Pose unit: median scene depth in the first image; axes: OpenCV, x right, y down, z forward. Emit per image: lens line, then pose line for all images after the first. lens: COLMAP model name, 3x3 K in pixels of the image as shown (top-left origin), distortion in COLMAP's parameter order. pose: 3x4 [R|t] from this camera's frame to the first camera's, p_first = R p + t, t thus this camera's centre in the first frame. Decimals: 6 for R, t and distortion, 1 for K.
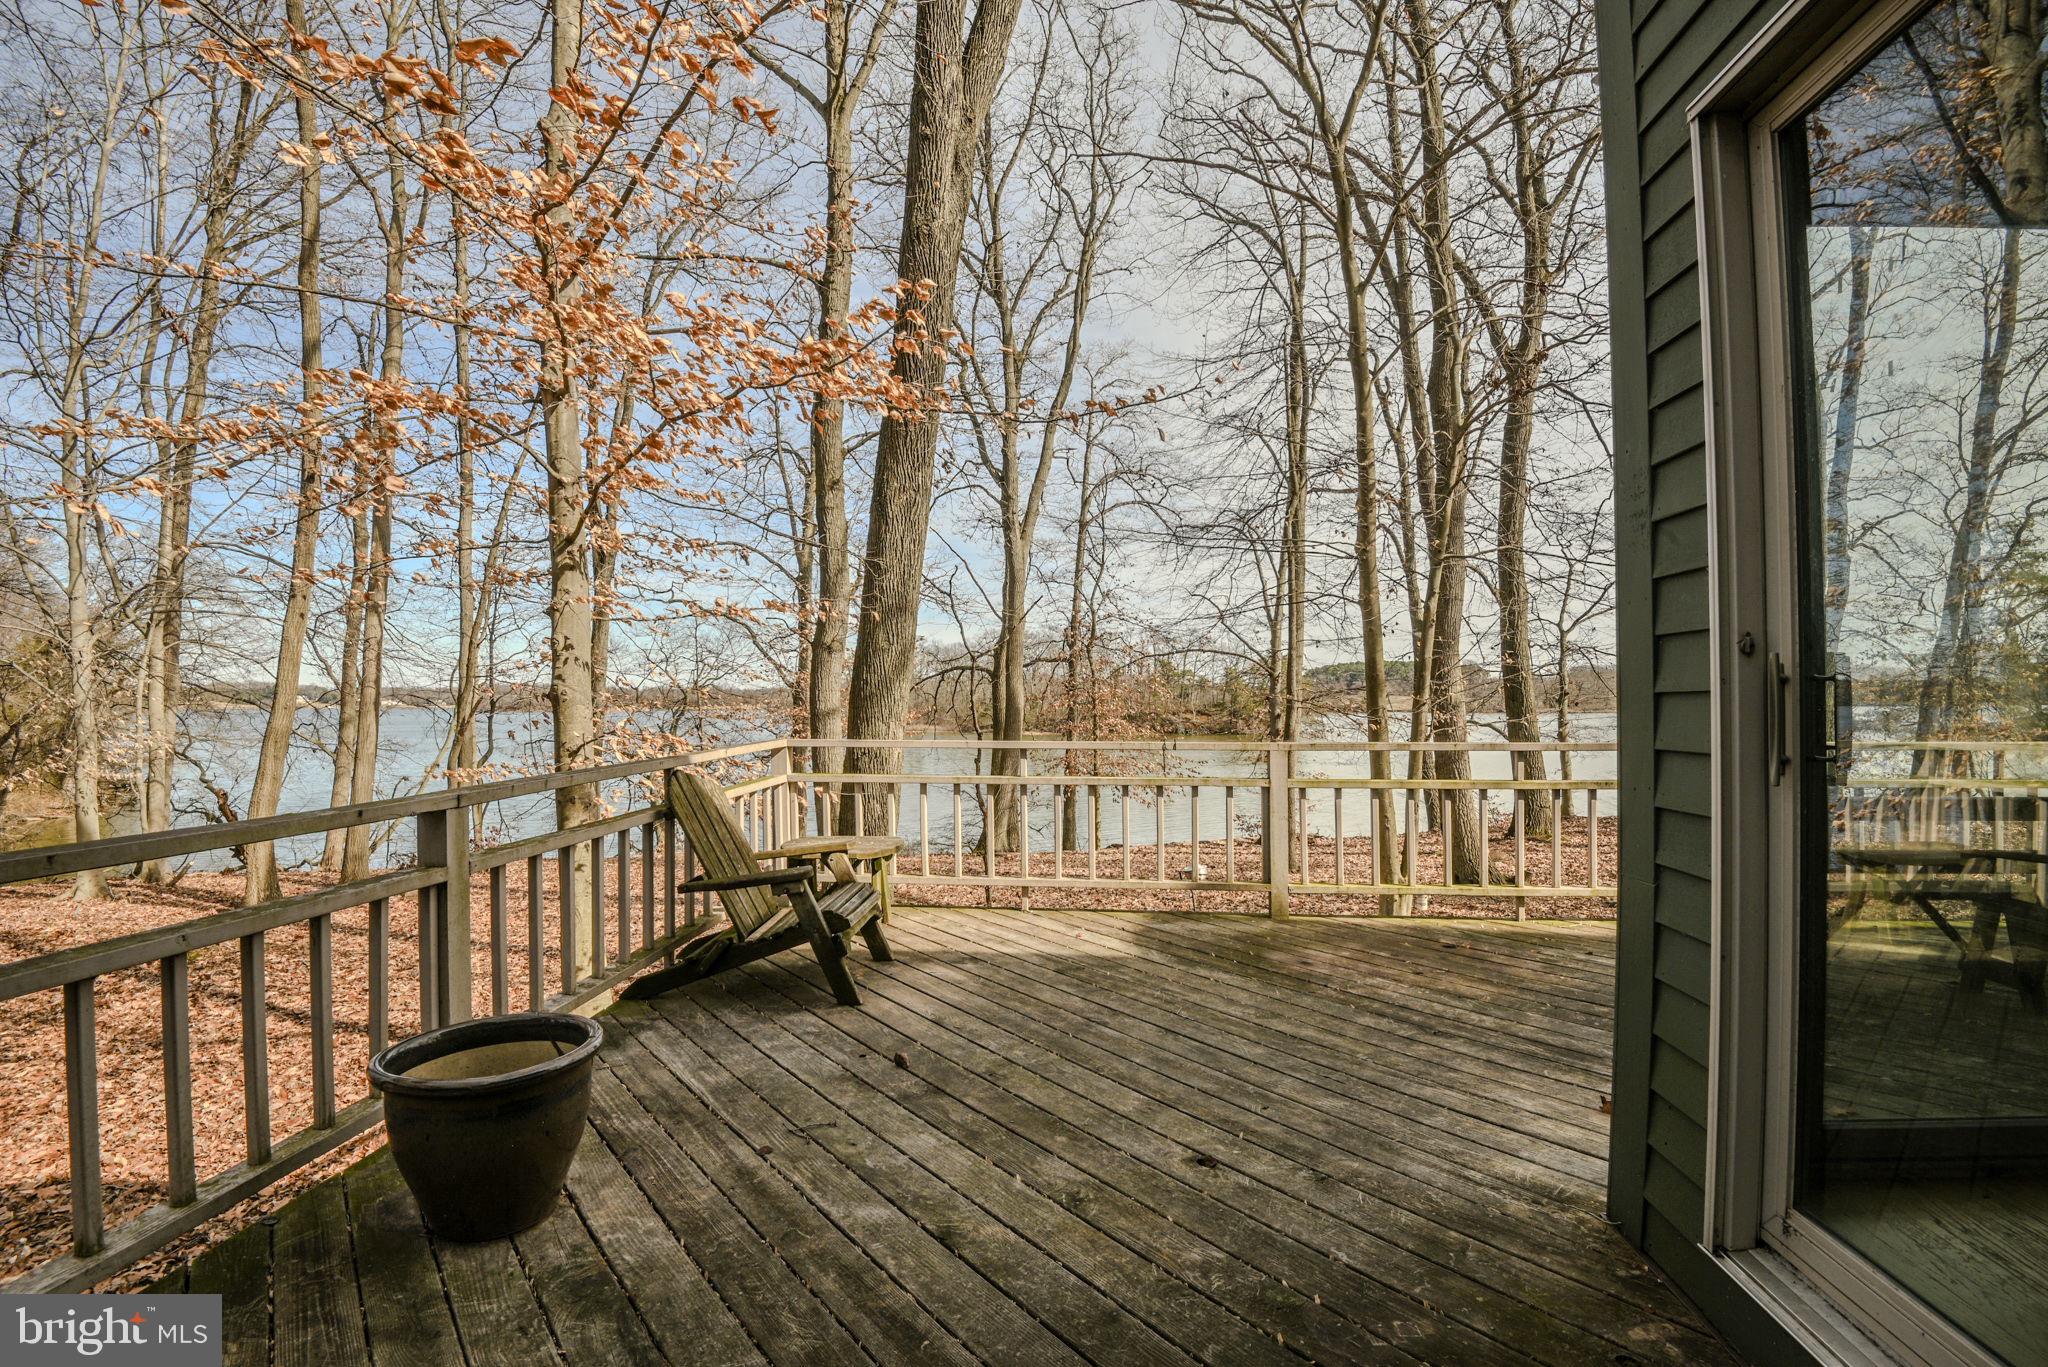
lens RADIAL K [[952.9, 0, 1018.3], [0, 952.9, 694.7], [0, 0, 1]] dist [-0.002630, -0.013613]
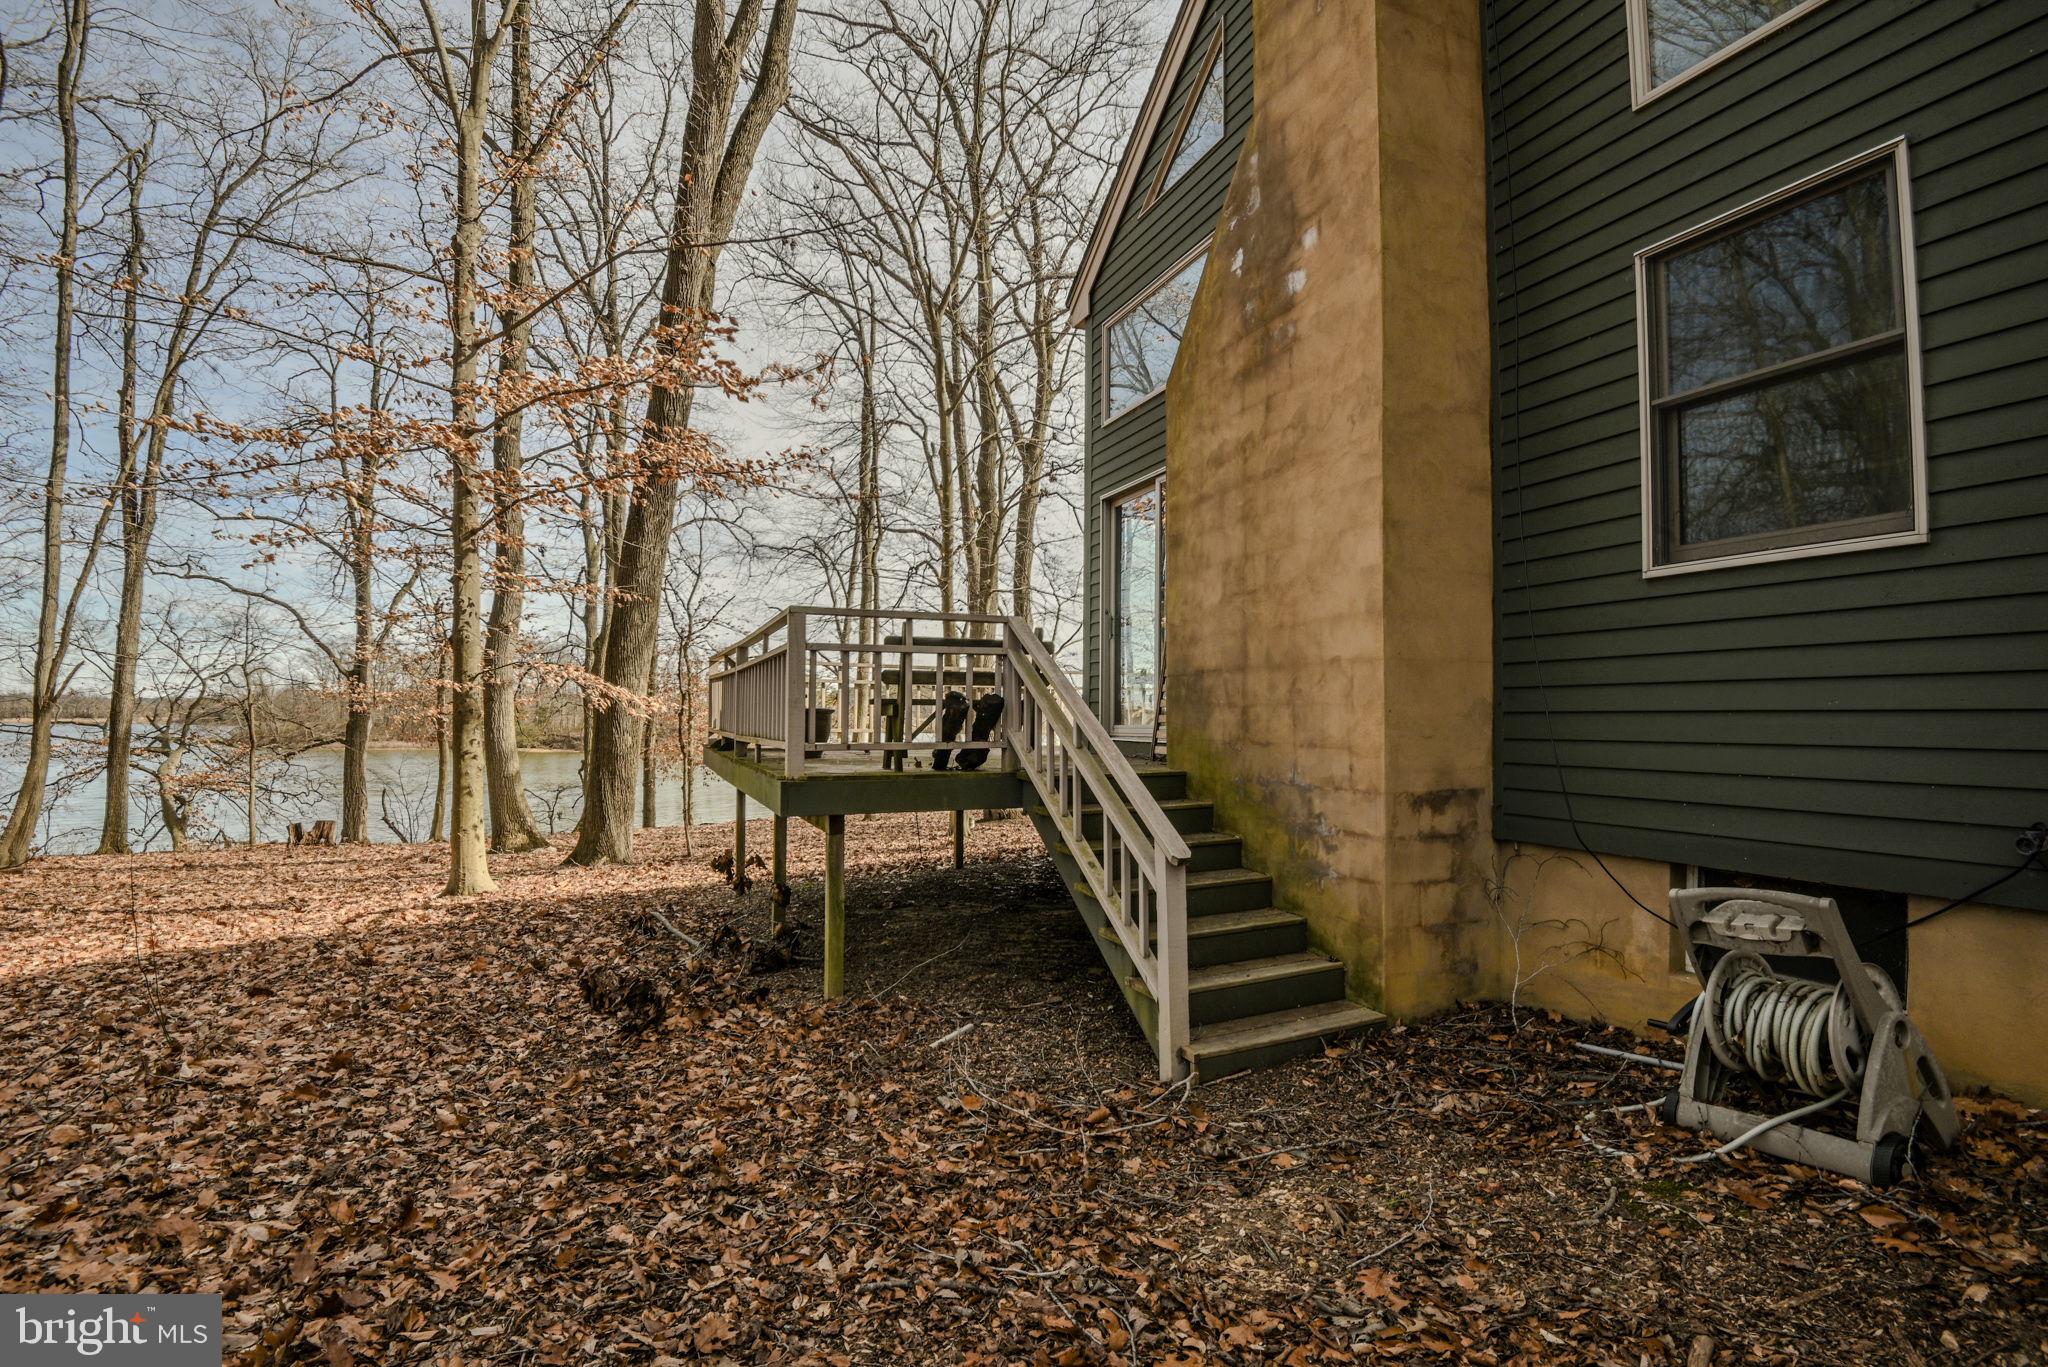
lens RADIAL K [[952.9, 0, 1018.3], [0, 952.9, 694.7], [0, 0, 1]] dist [-0.002630, -0.013613]
pose [[0.882505, 0.030298, 0.469327, -0.132550], [-0.020797, 0.999461, -0.025416, 0.033858], [-0.469844, 0.012669, 0.882659, -0.214725]]
